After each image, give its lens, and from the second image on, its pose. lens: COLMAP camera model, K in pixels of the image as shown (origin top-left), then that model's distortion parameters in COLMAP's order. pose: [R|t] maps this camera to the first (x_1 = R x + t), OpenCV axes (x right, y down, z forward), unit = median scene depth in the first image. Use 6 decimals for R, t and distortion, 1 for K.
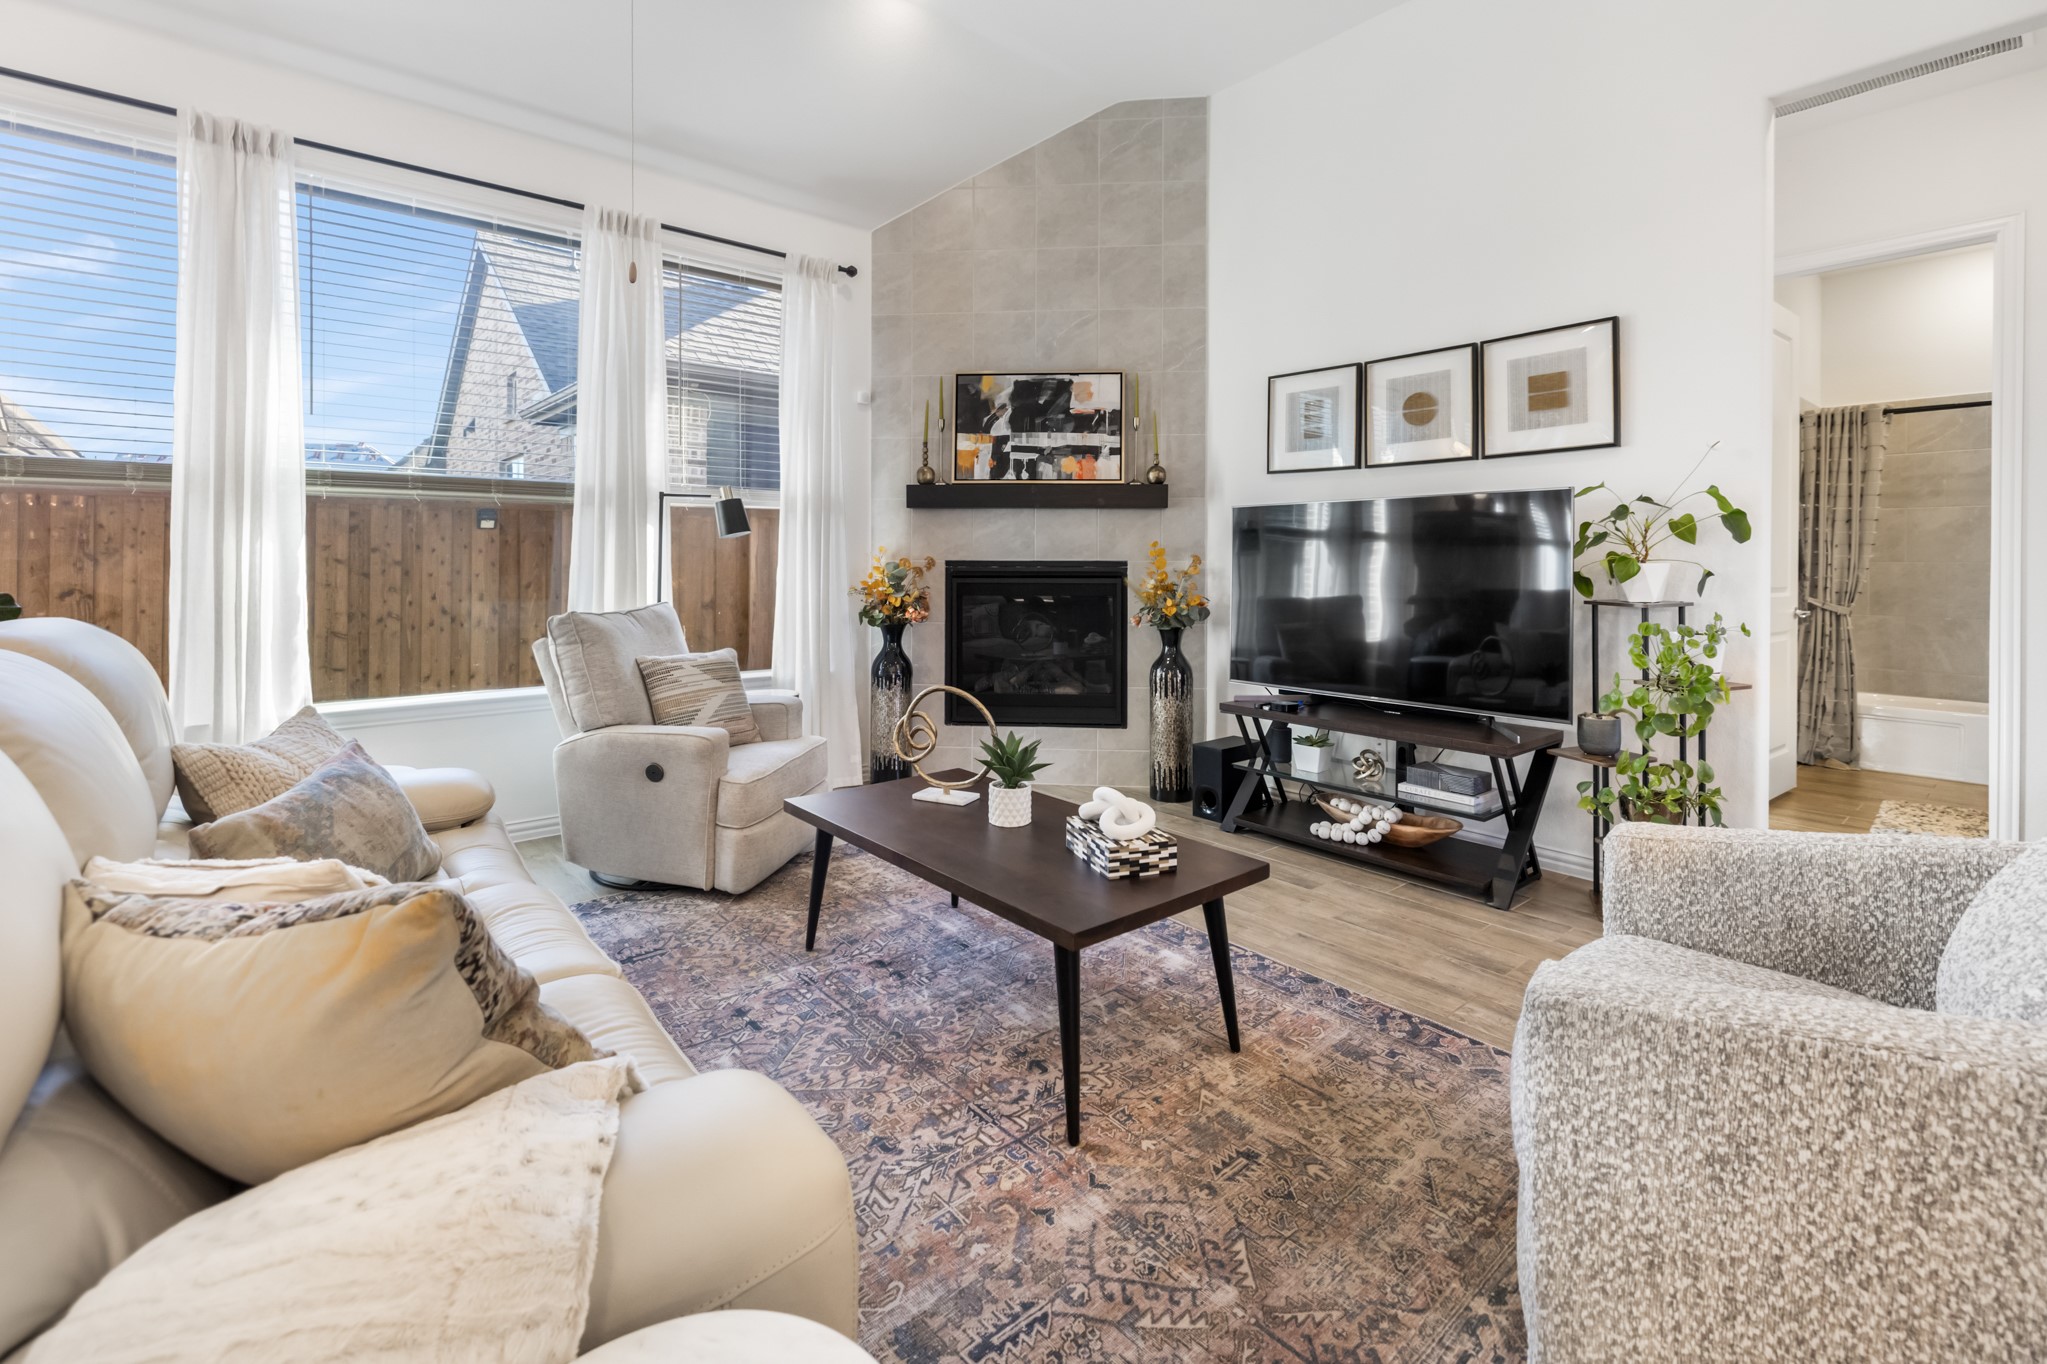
lens RADIAL K [[903.2, 0, 1012.6], [0, 903.2, 563.8], [0, 0, 1]] dist [0.001219, 0.000228]
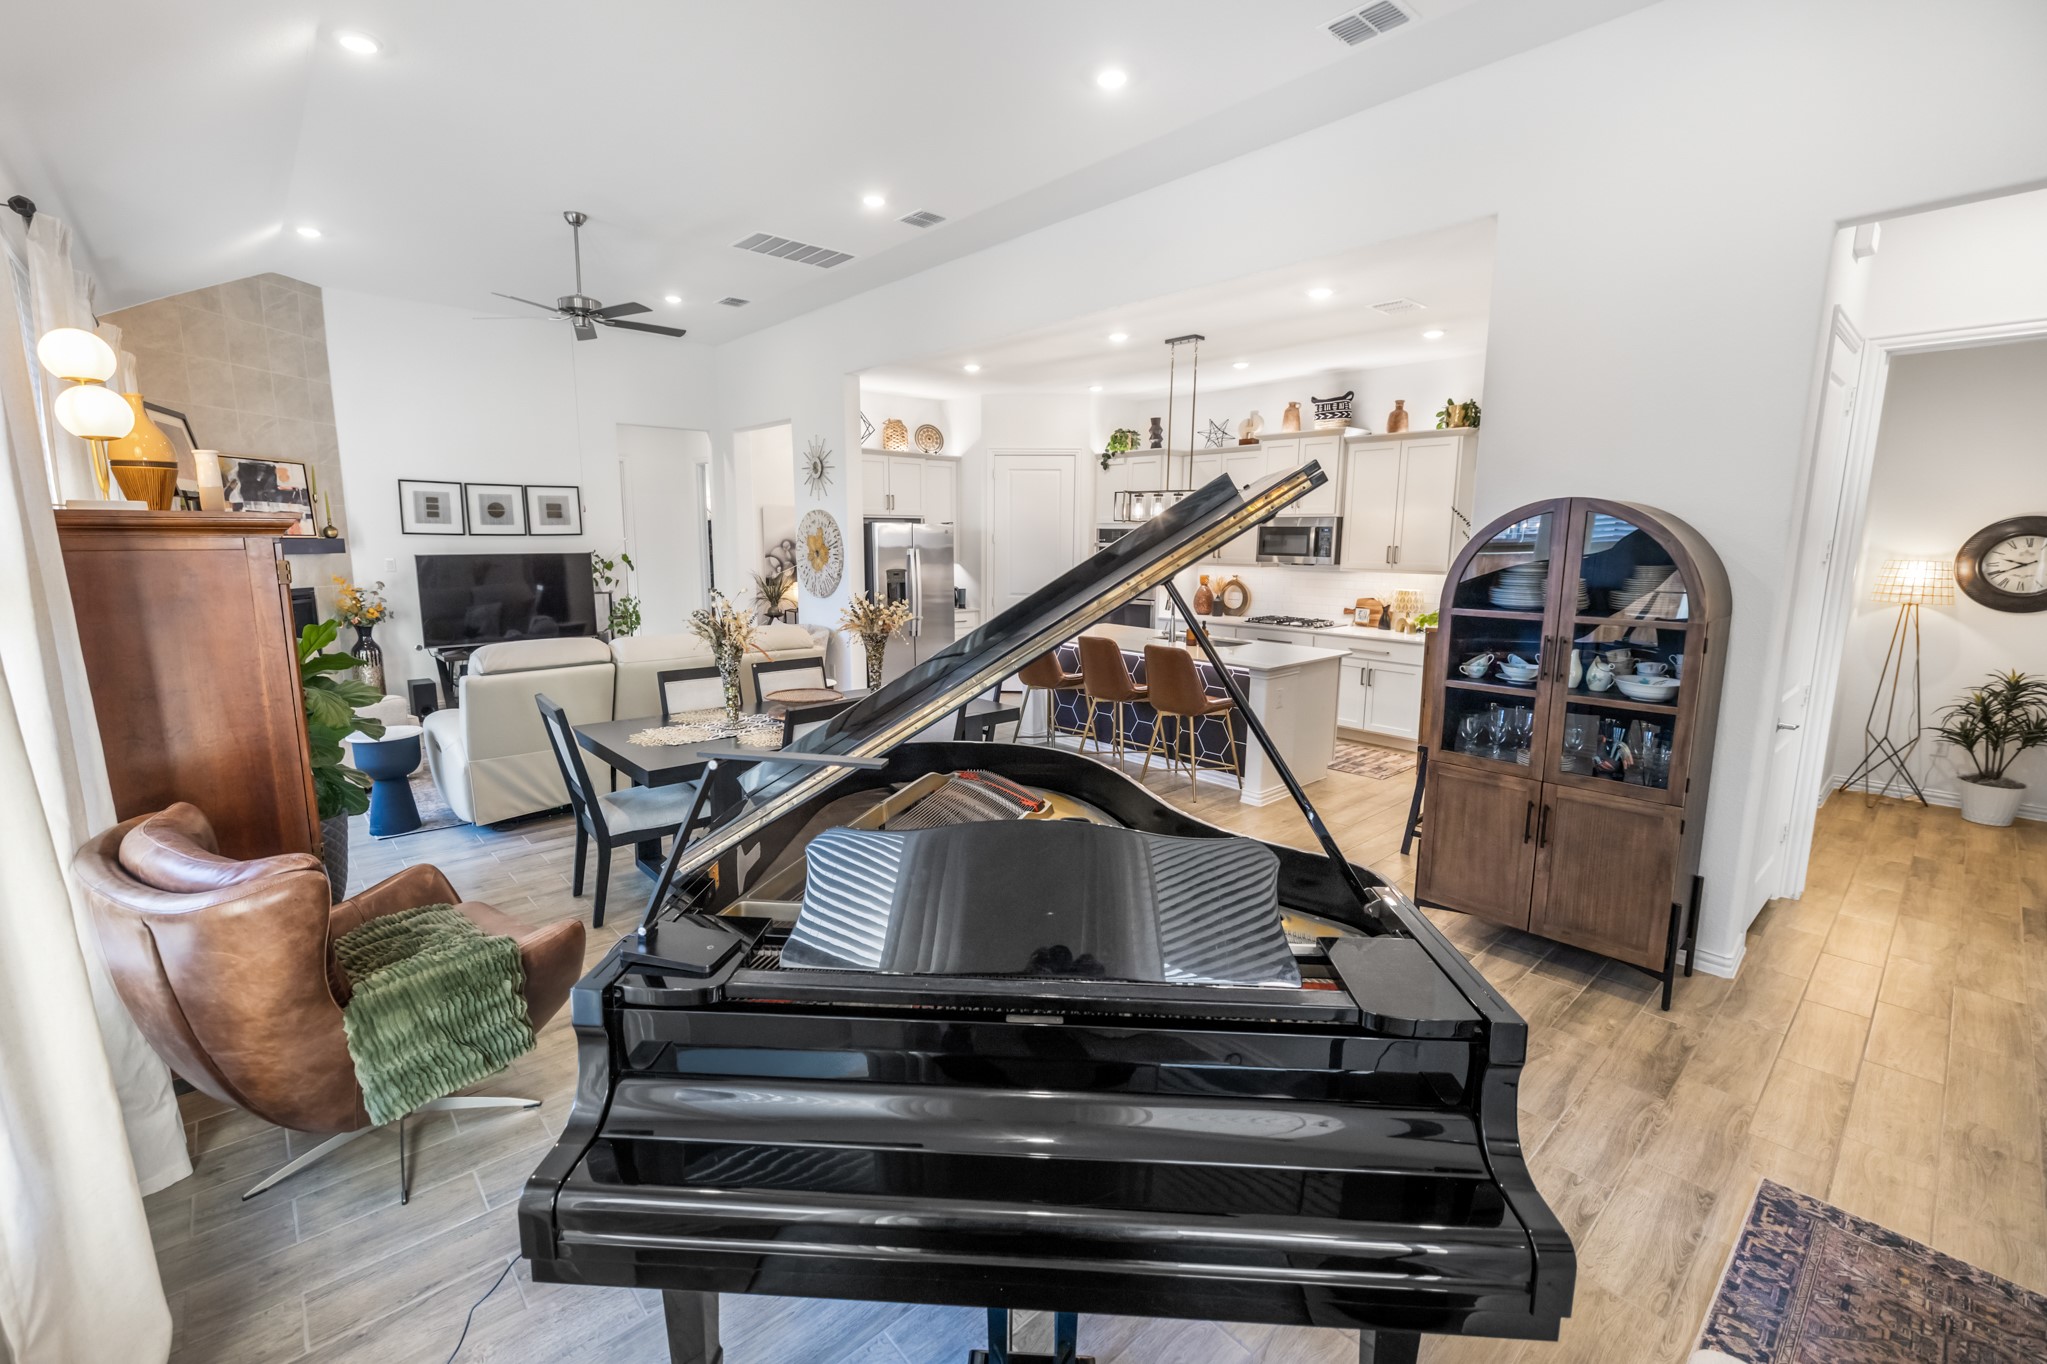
lens RADIAL K [[868.1, 0, 1003.6], [0, 868.1, 668.9], [0, 0, 1]] dist [-0.000931, 0.000307]
pose [[-0.020403, -0.158782, 0.987103, -1.409016], [-0.002425, 0.987313, 0.158766, -0.105226], [-0.999789, 0.000846, -0.020530, -0.154259]]
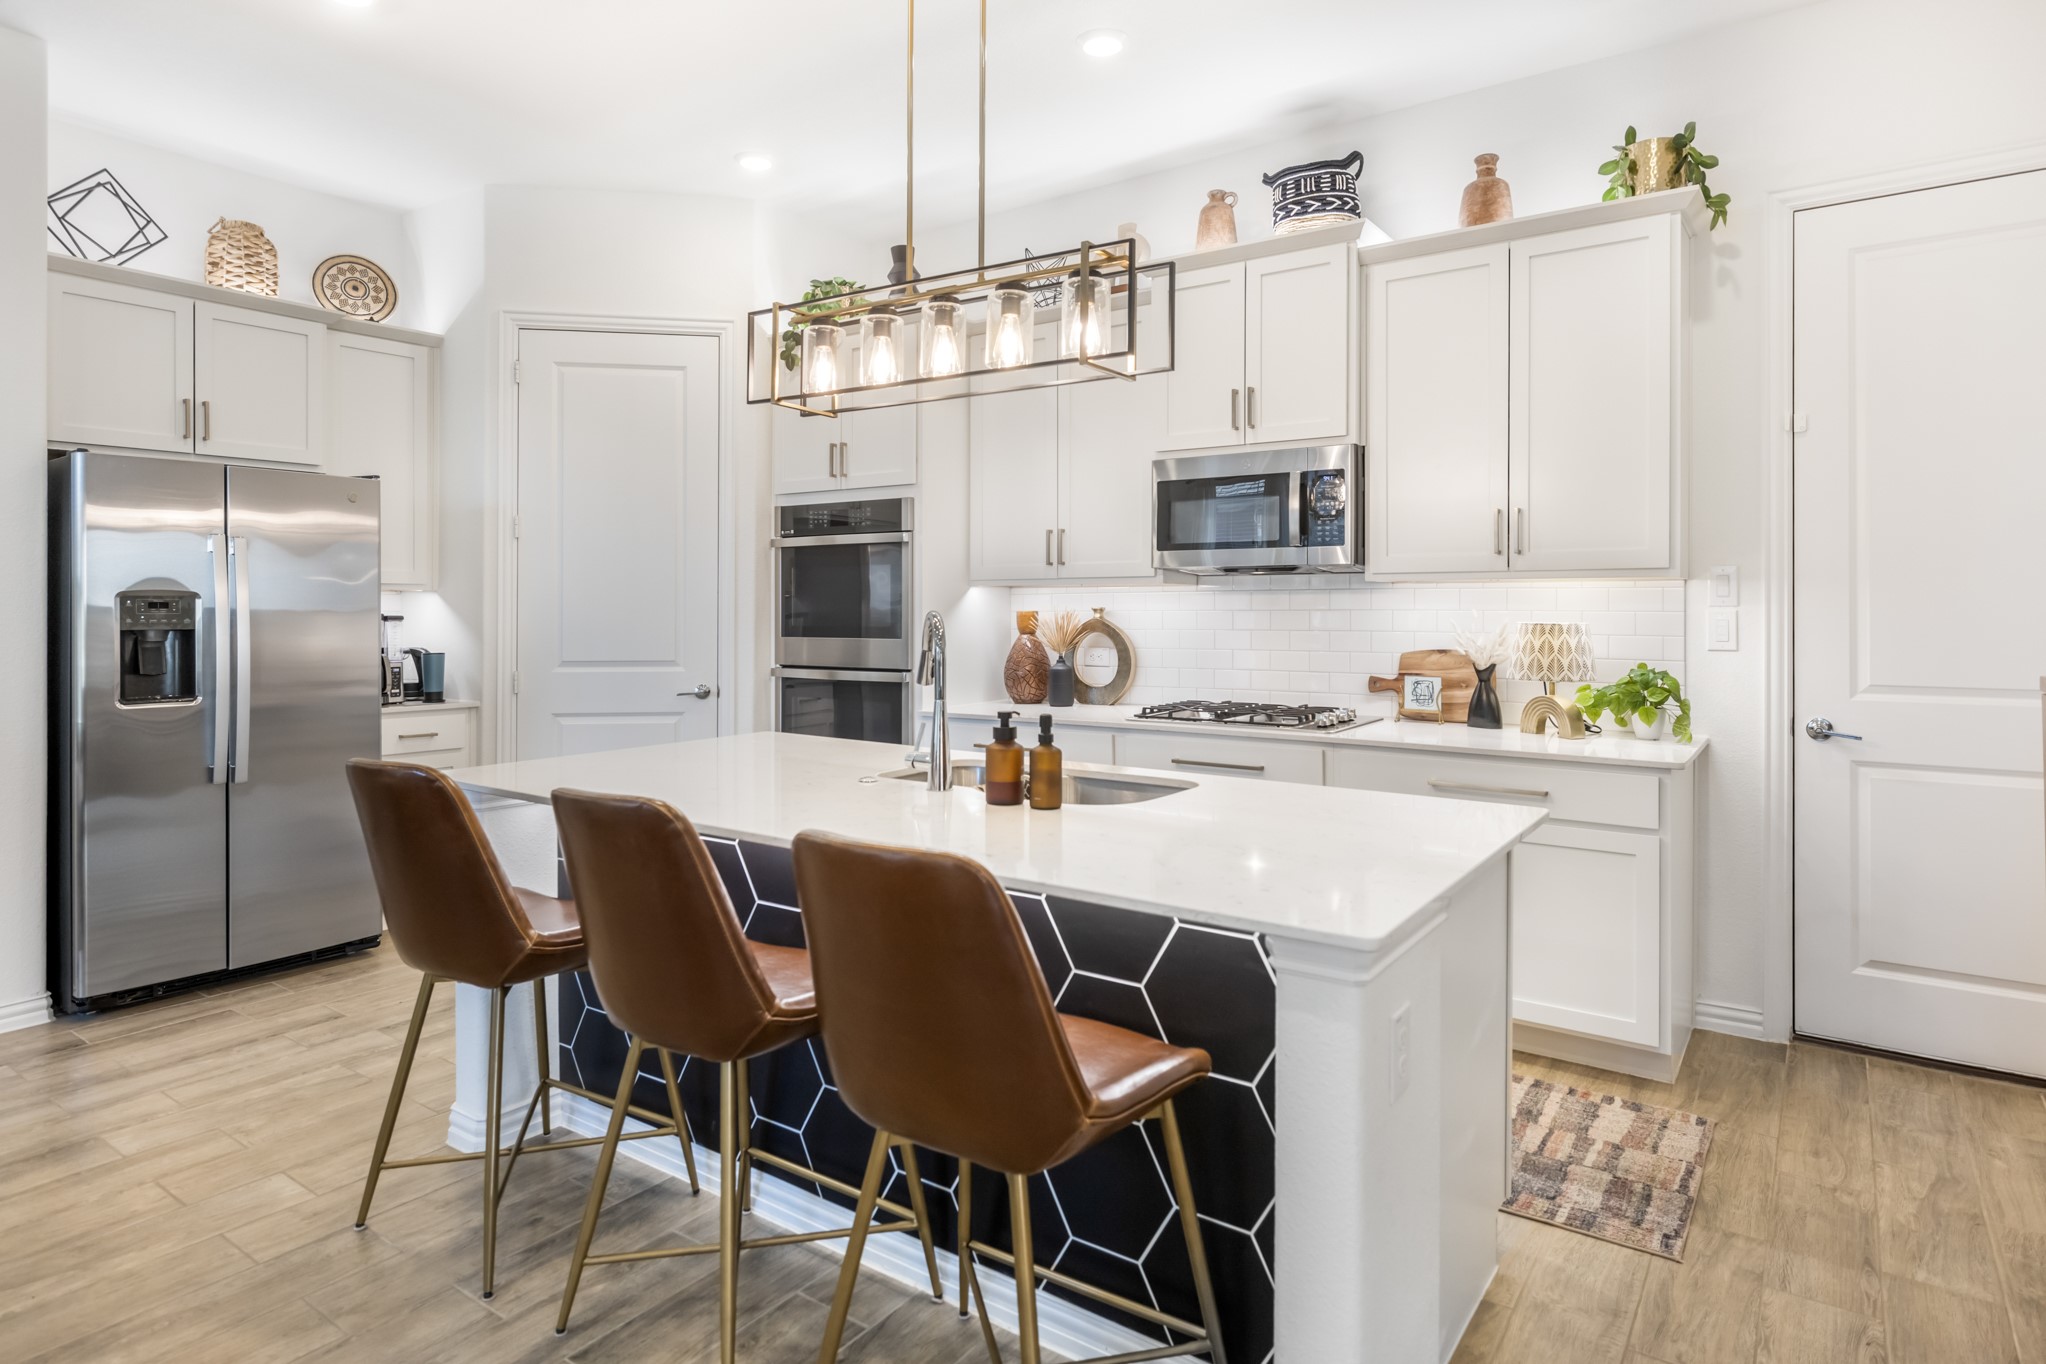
lens RADIAL K [[1151.5, 0, 1011.9], [0, 1151.5, 608.5], [0, 0, 1]] dist [0.003152, 0.001074]
pose [[-0.240386, -0.003260, 0.970672, -0.602642], [0.001172, 0.999993, 0.003649, -0.018898], [-0.970677, 0.002014, -0.240380, -0.348220]]
